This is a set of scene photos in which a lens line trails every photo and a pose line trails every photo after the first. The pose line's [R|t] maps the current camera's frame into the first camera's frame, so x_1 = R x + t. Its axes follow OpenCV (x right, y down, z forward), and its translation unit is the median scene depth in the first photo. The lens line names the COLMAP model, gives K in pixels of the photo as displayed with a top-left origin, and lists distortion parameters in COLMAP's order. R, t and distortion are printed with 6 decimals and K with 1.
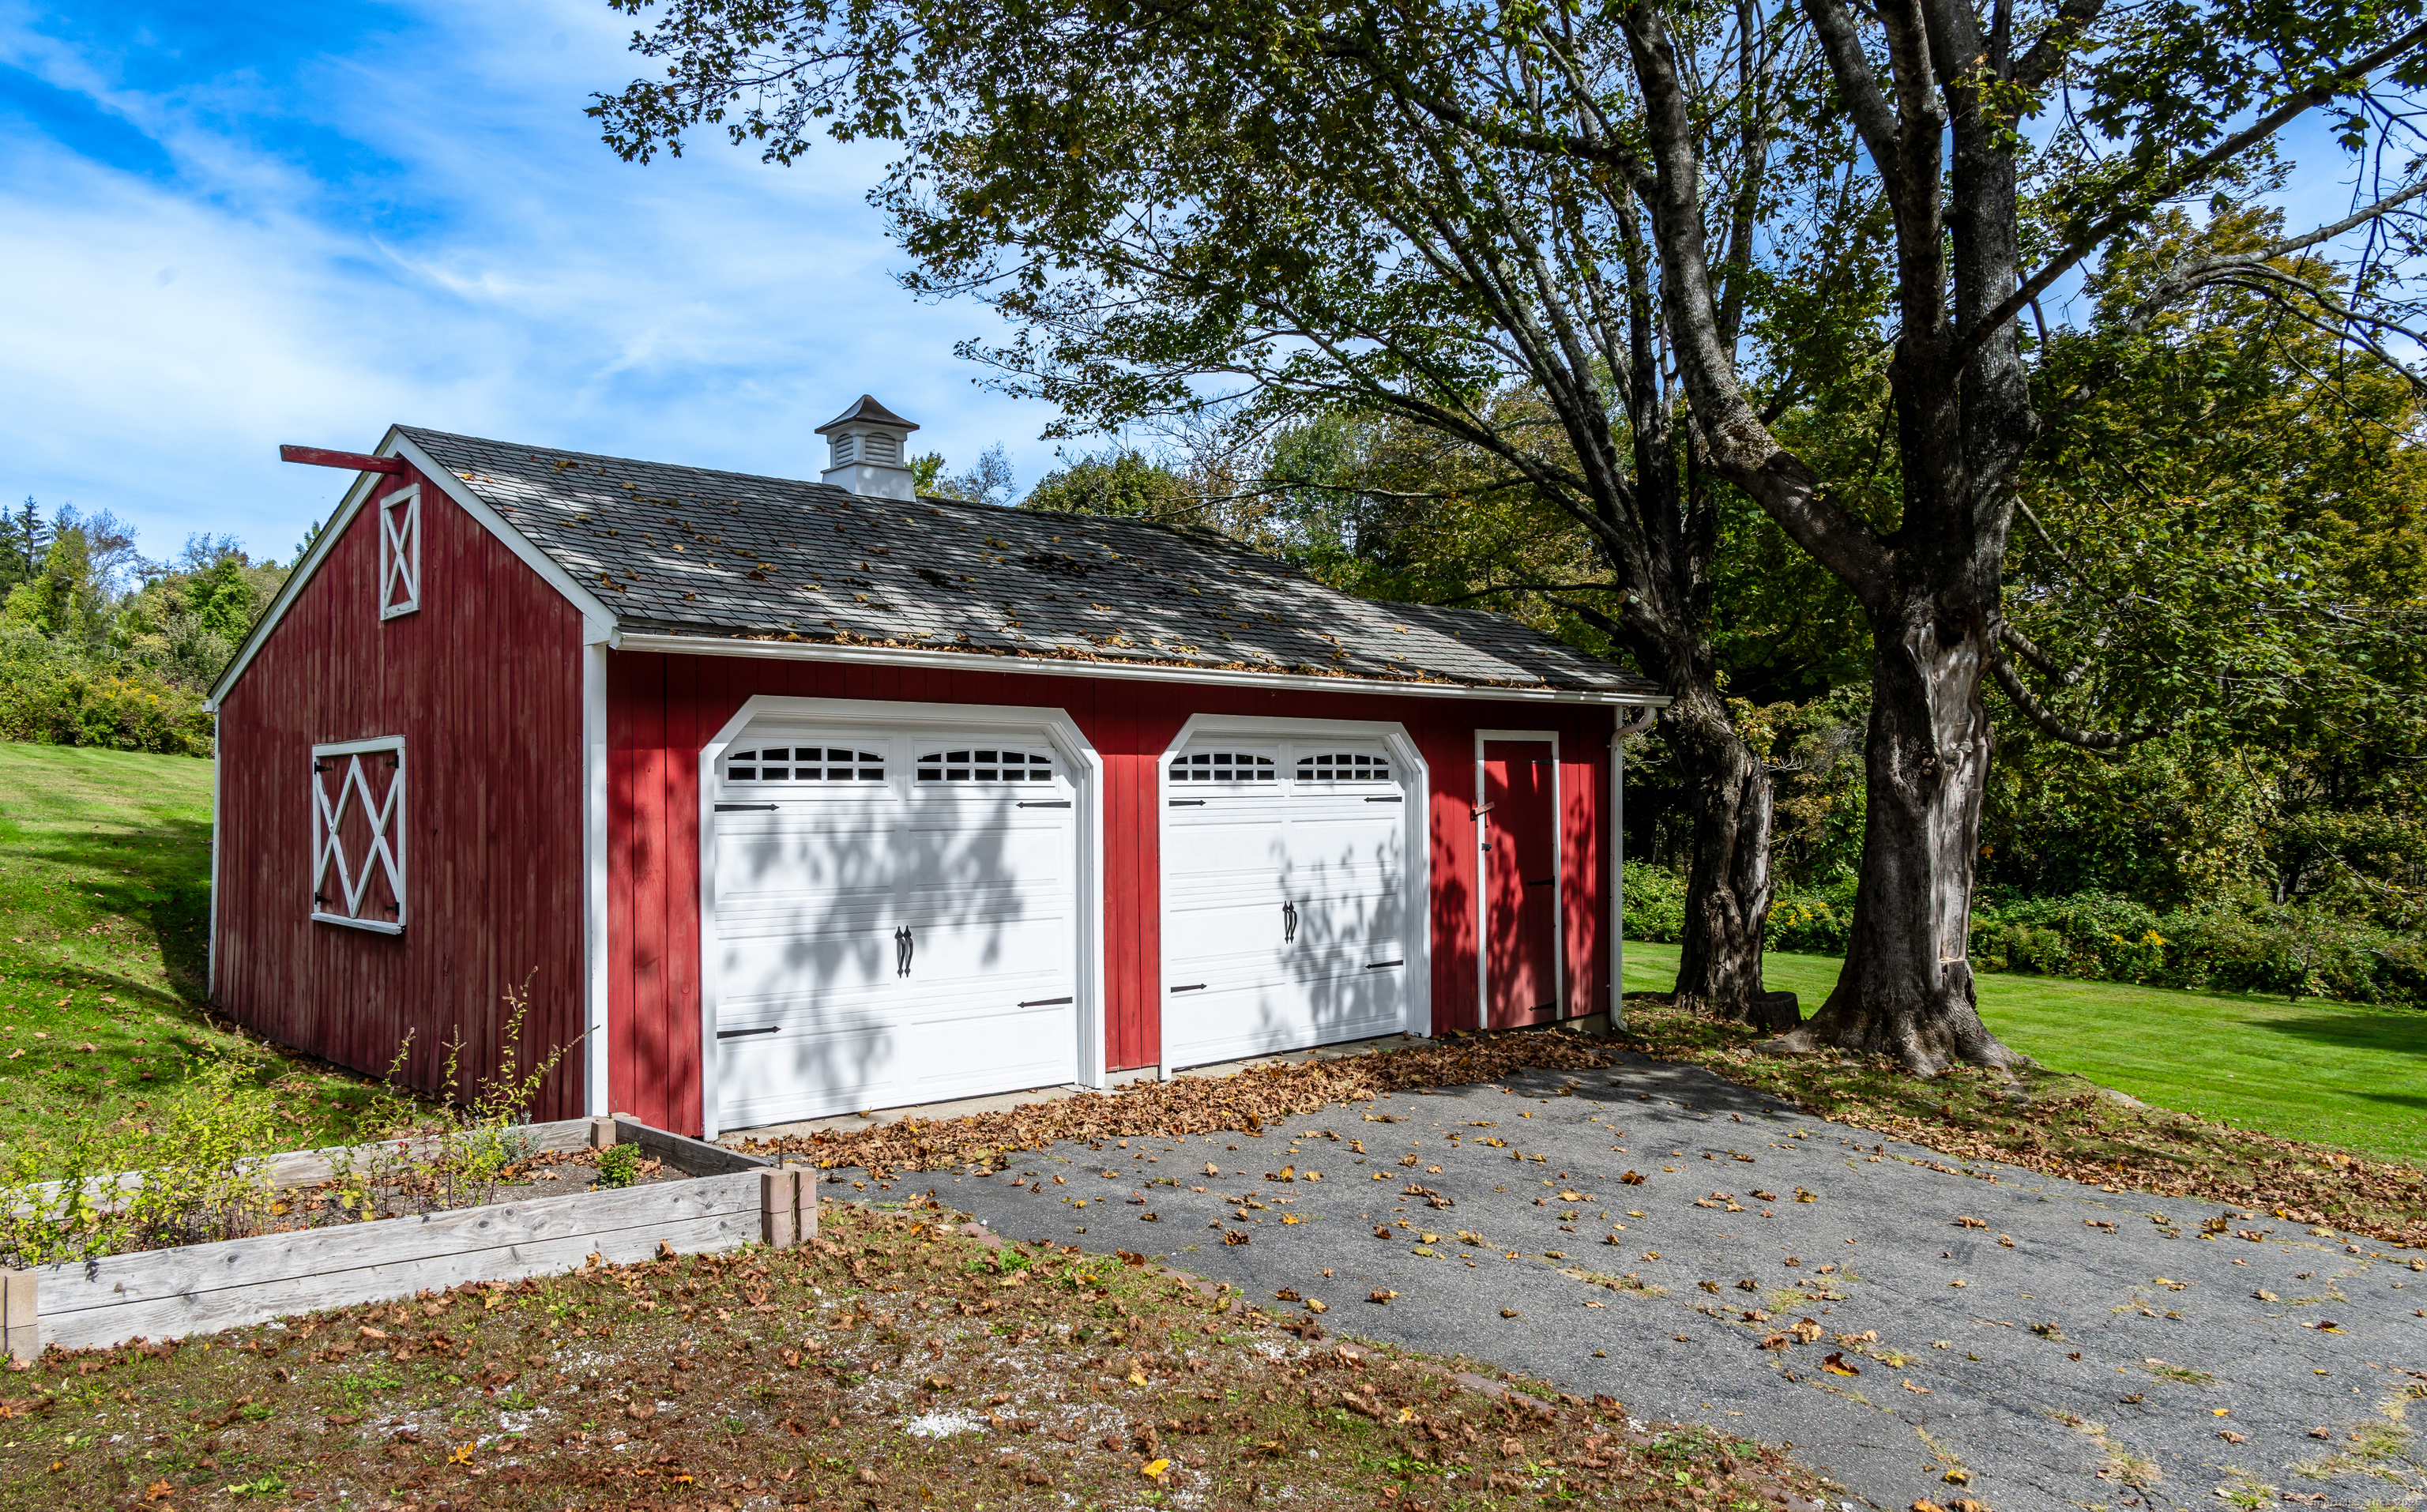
lens RADIAL K [[1668.5, 0, 1213.5], [0, 1668.5, 756.0], [0, 0, 1]] dist [-0.005888, -0.001925]
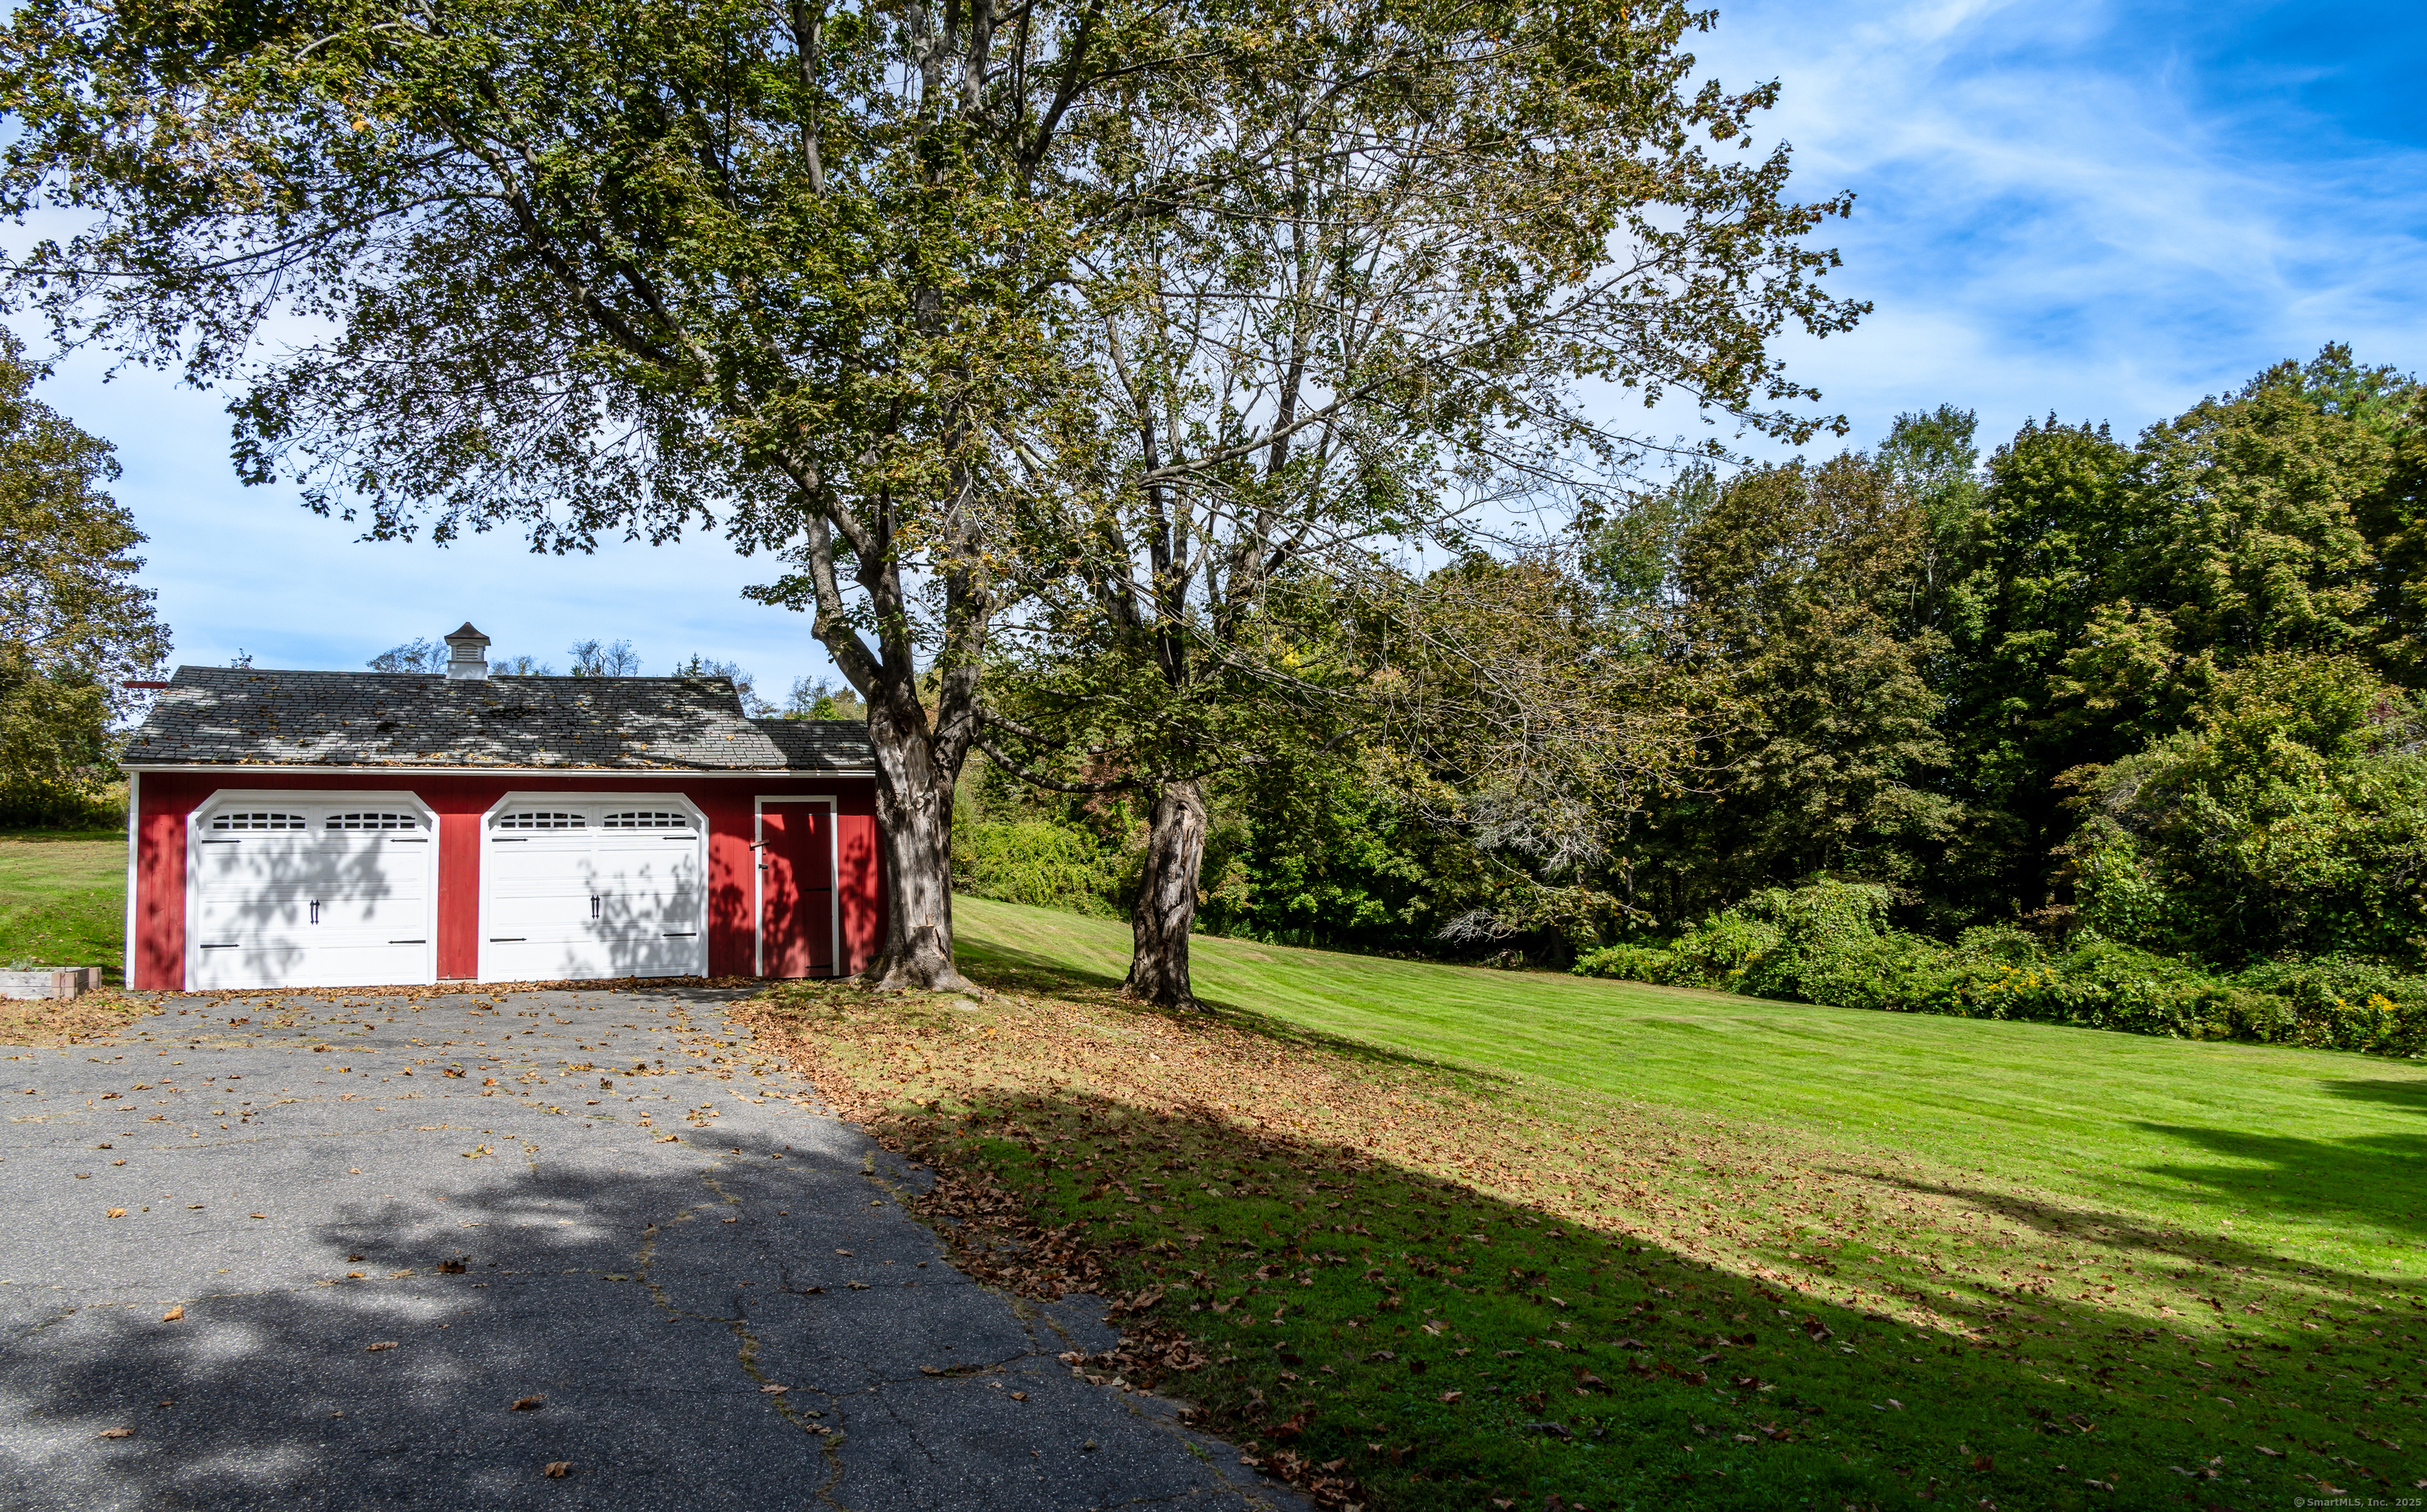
lens RADIAL K [[1668.5, 0, 1213.5], [0, 1668.5, 756.0], [0, 0, 1]] dist [-0.005888, -0.001925]
pose [[0.942641, -0.043012, -0.331025, 1.253128], [0.023922, 0.997818, -0.061532, 0.063677], [0.332949, 0.050084, 0.941614, -0.464470]]
